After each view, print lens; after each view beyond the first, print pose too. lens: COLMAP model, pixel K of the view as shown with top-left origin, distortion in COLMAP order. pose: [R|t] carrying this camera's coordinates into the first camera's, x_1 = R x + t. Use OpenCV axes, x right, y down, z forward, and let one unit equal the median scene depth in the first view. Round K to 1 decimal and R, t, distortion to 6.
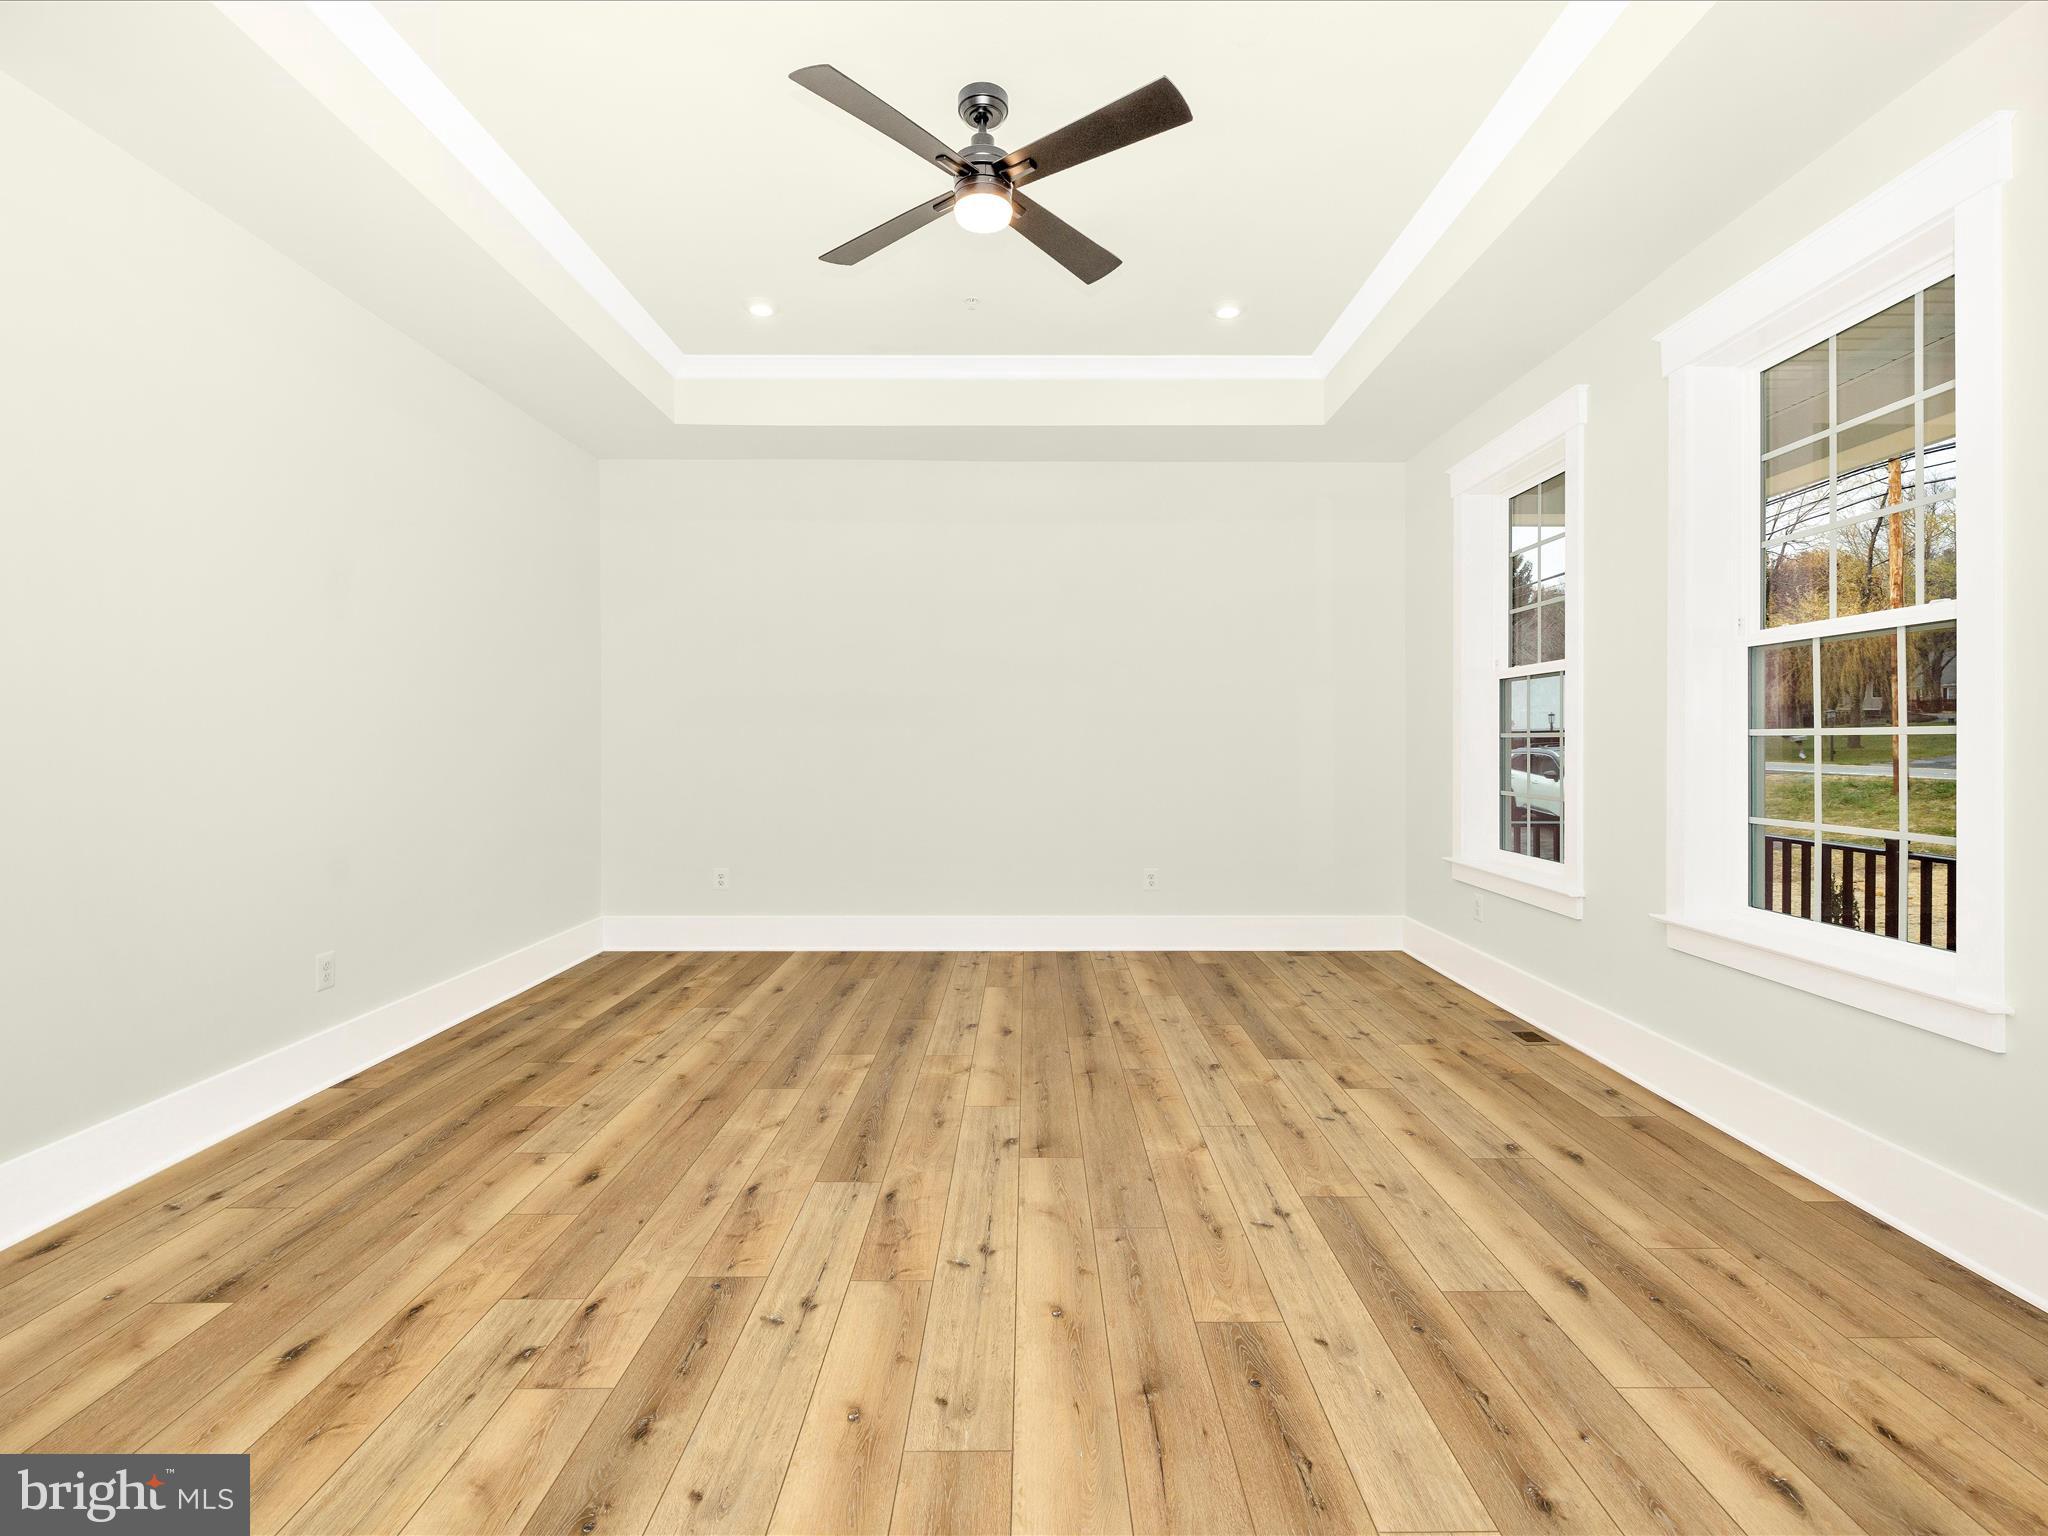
lens RADIAL K [[997.7, 0, 1037.8], [0, 997.7, 770.7], [0, 0, 1]] dist [-0.001742, 0.000590]
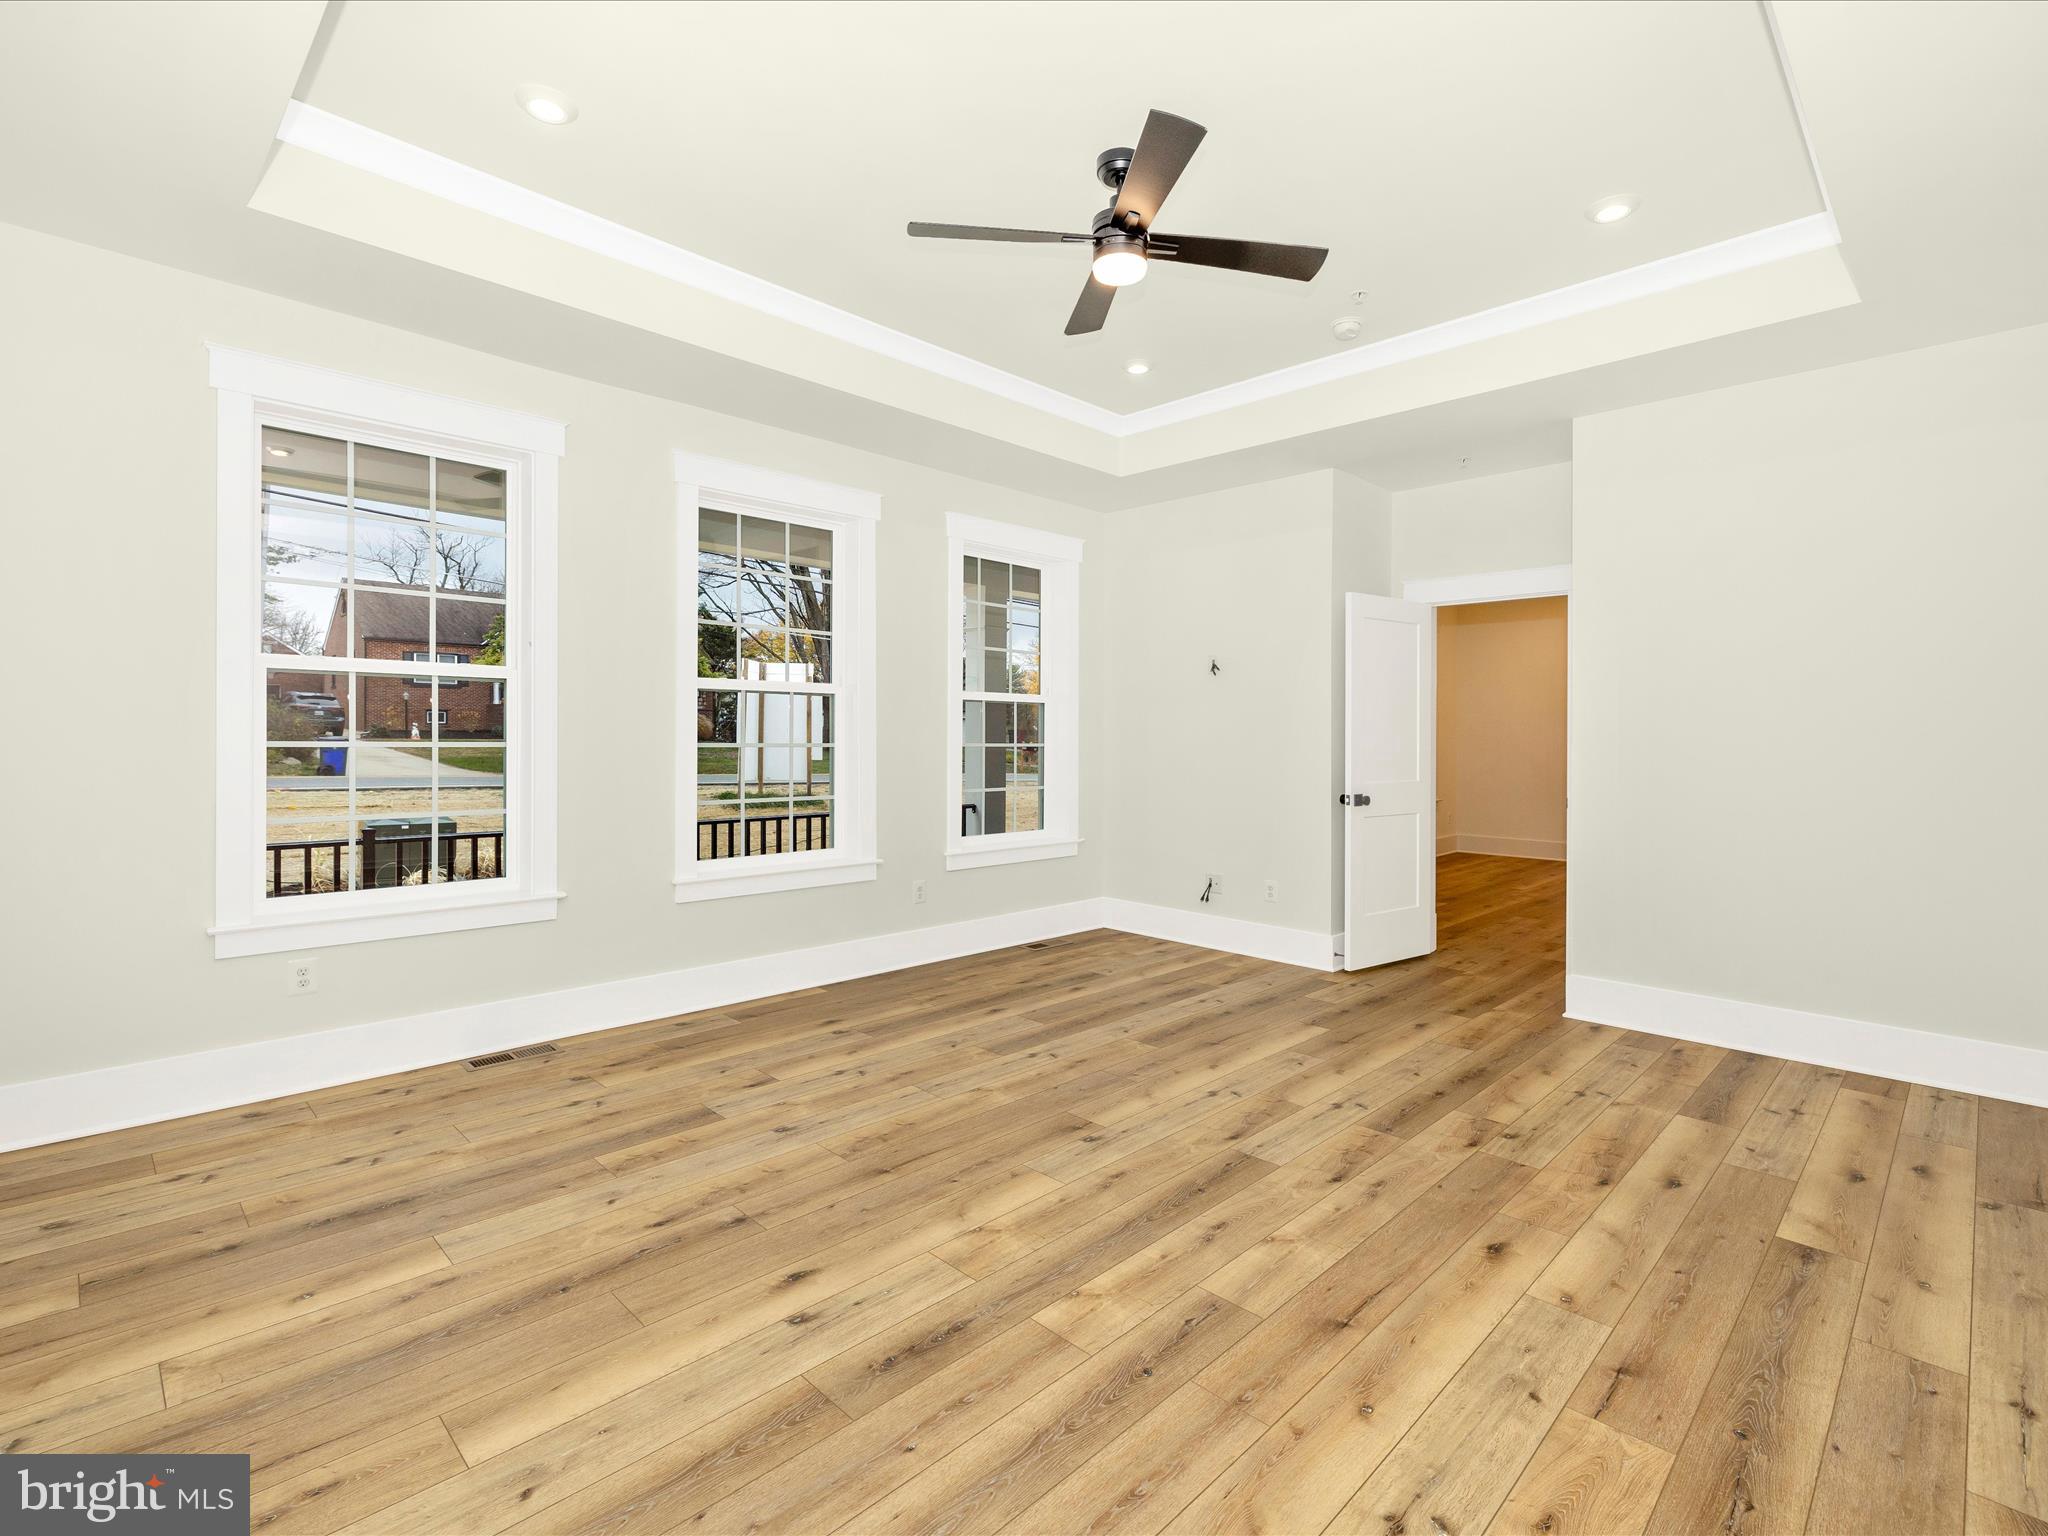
lens RADIAL K [[997.7, 0, 1012.2], [0, 997.7, 734.9], [0, 0, 1]] dist [-0.001742, 0.000590]
pose [[-0.710514, -0.005469, 0.703662, -0.906202], [0.011257, 0.999753, 0.019137, -0.104512], [-0.703593, 0.021518, -0.710278, 2.285235]]
